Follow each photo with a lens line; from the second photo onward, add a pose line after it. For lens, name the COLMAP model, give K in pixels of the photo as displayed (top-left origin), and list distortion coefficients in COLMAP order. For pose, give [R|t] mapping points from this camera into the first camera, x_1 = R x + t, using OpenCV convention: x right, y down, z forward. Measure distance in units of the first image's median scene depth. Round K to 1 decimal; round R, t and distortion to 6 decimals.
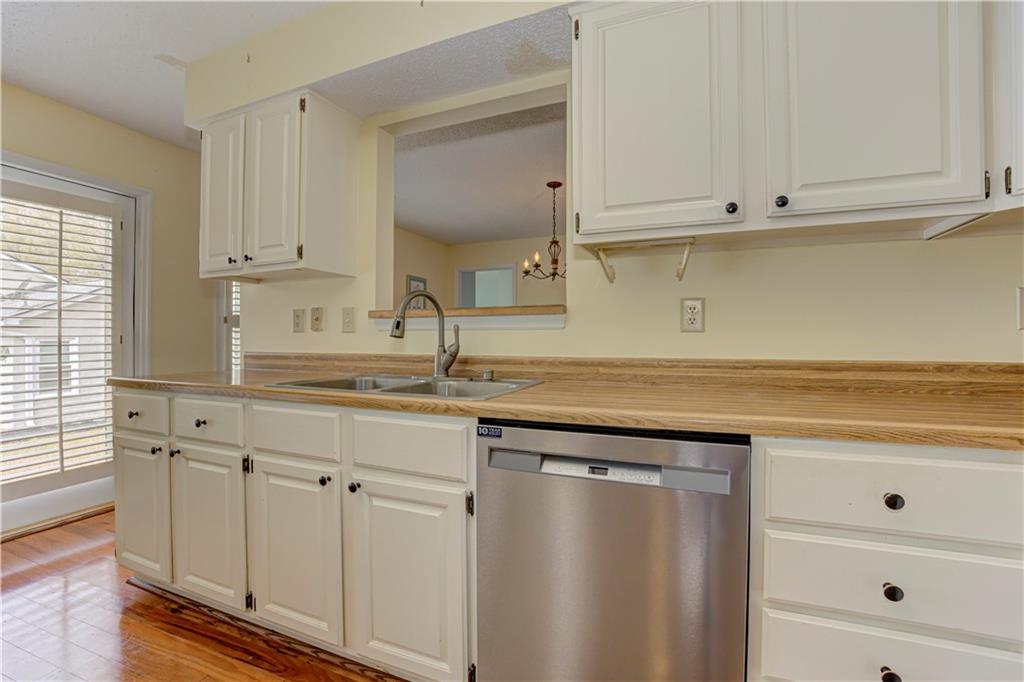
lens RADIAL K [[422.9, 0, 476.1], [0, 422.9, 338.6], [0, 0, 1]] dist [-0.027311, 0.000203]
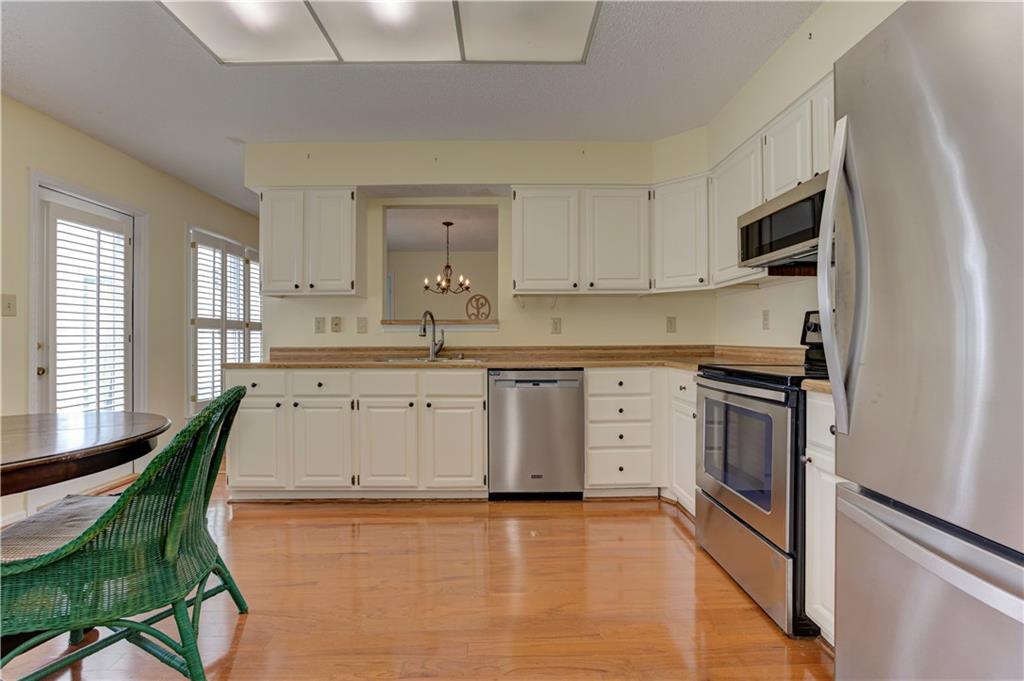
lens RADIAL K [[412.5, 0, 503.5], [0, 412.5, 336.1], [0, 0, 1]] dist [-0.002308, -0.000078]
pose [[0.907626, -0.000937, 0.419778, -0.633548], [0.003971, 0.999972, -0.006356, 0.010952], [-0.419760, 0.007436, 0.907604, -0.828623]]
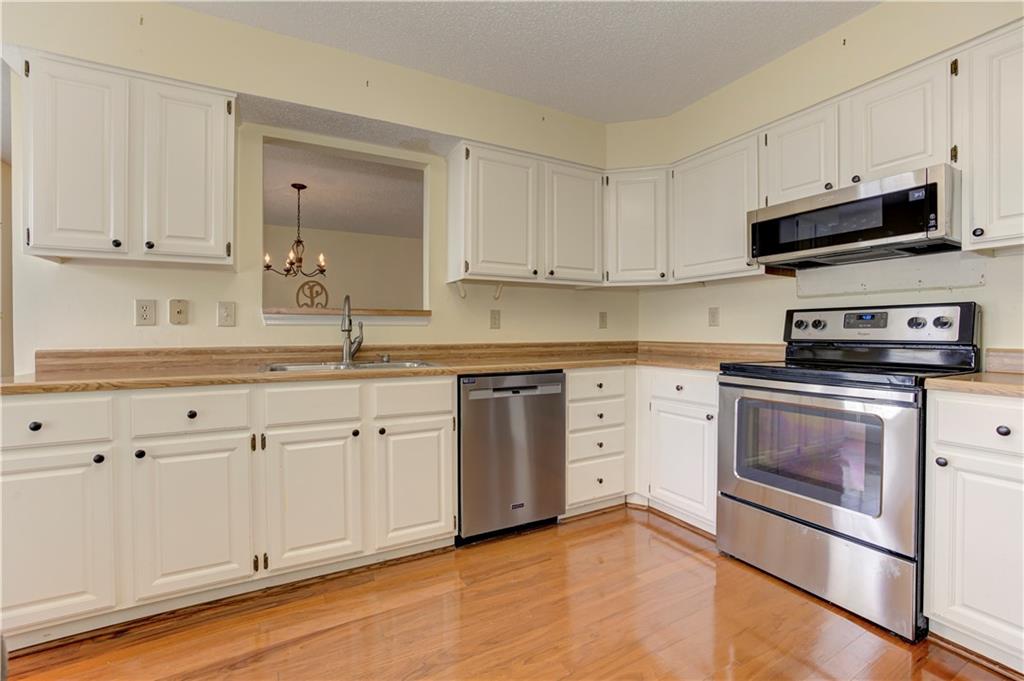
lens RADIAL K [[423.0, 0, 510.5], [0, 423.0, 336.4], [0, 0, 1]] dist [-0.007632, 0.000453]
pose [[0.639072, -0.007360, 0.769112, -0.878706], [0.002650, 0.999969, 0.007367, 0.005015], [-0.769142, -0.002670, 0.639072, -0.236741]]
